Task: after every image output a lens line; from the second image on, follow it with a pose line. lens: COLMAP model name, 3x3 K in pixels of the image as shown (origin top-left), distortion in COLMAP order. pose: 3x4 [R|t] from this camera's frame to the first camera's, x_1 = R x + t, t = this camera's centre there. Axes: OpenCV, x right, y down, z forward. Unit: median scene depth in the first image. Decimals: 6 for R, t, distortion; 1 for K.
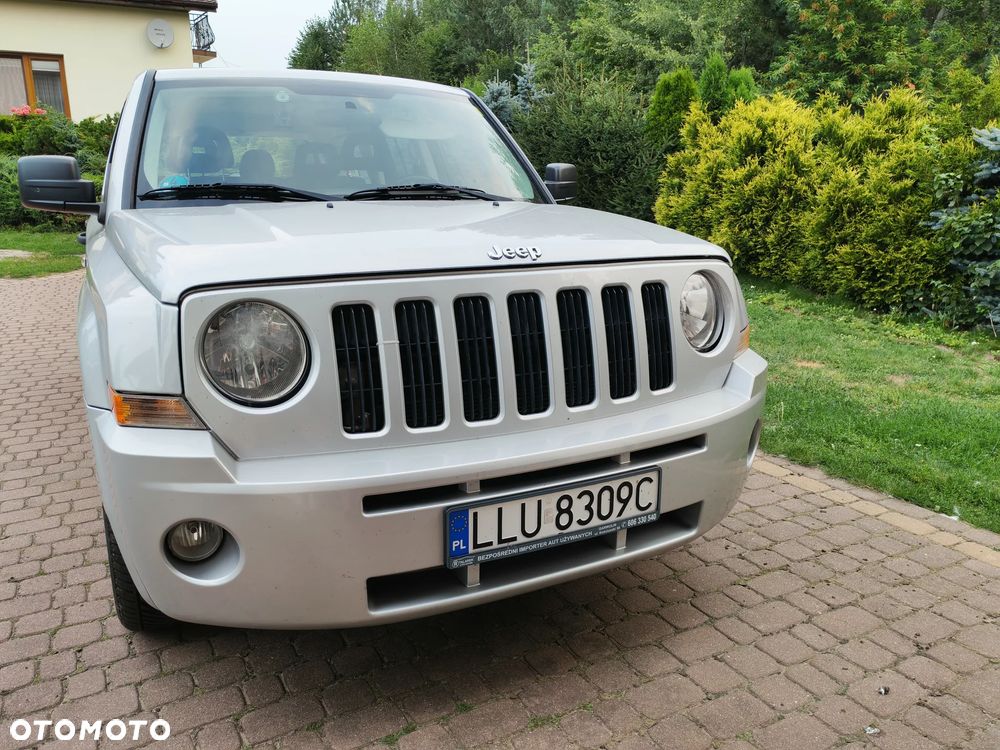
lens RADIAL K [[741.0, 0, 504.5], [0, 741.0, 376.7], [0, 0, 1]] dist [0.104984, -0.128960]
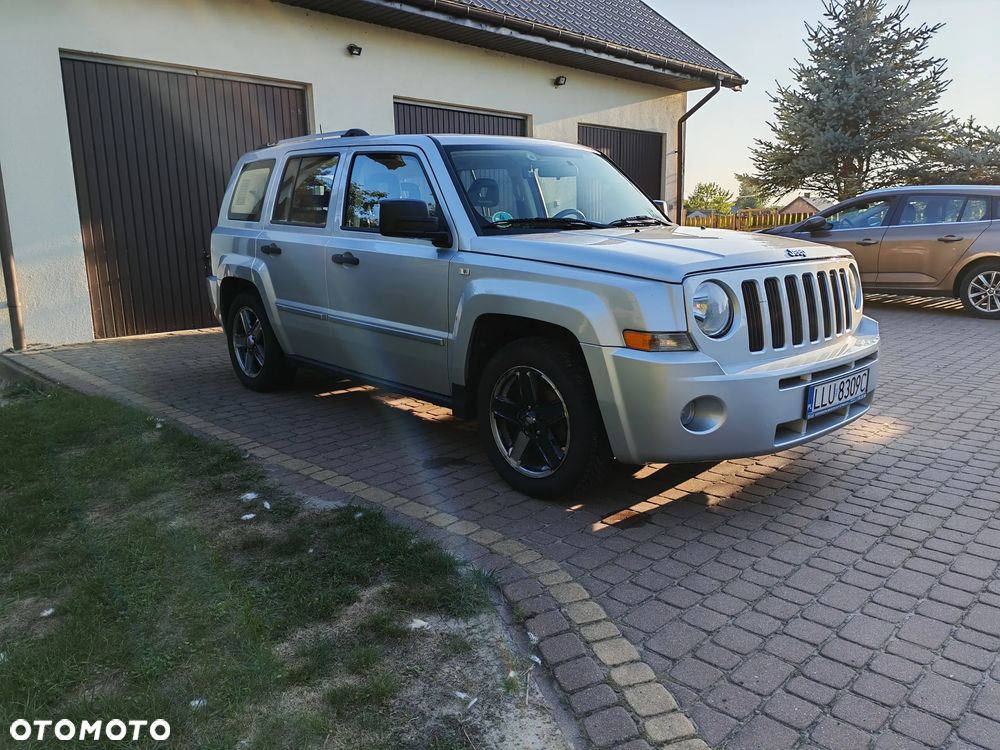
lens RADIAL K [[728.2, 0, 490.2], [0, 728.2, 377.9], [0, 0, 1]] dist [0.097935, -0.124933]
pose [[0.965966, -0.058061, 0.252070, -1.224859], [0.064007, 0.997830, -0.015447, 0.121337], [-0.250626, 0.031055, 0.967586, -0.568480]]
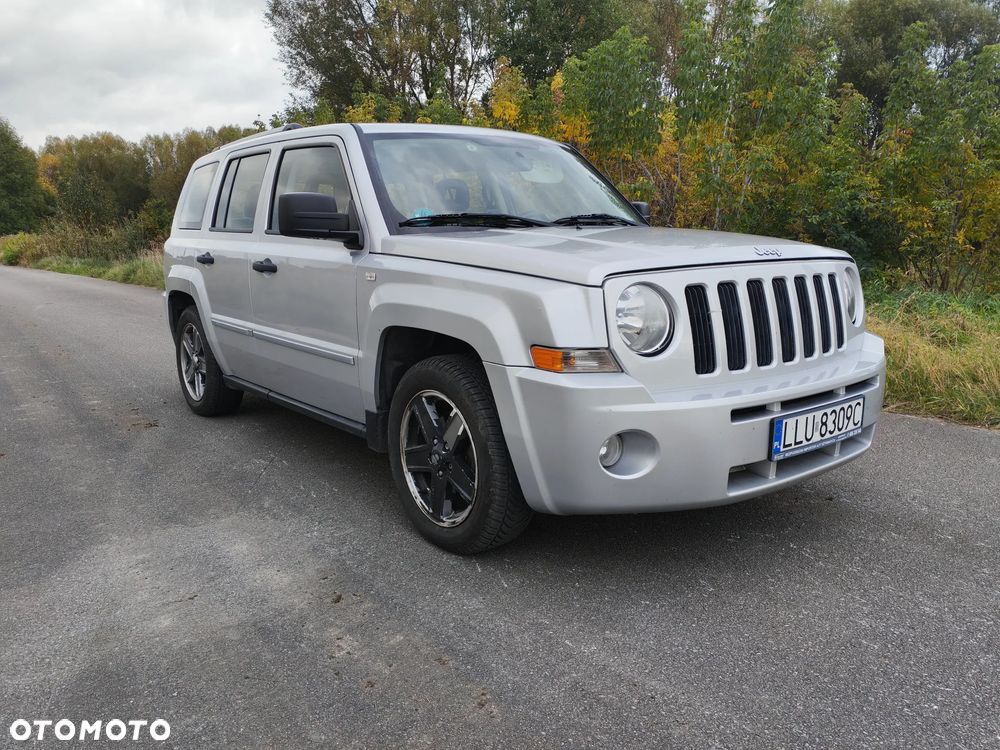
lens RADIAL K [[728.6, 0, 500.0], [0, 728.6, 375.0], [0, 0, 1]] dist [0.095033, -0.117806]
pose [[0.980565, -0.043802, 0.191245, -0.815935], [0.055186, 0.996982, -0.054608, 0.128226], [-0.188275, 0.064101, 0.980022, -0.314348]]
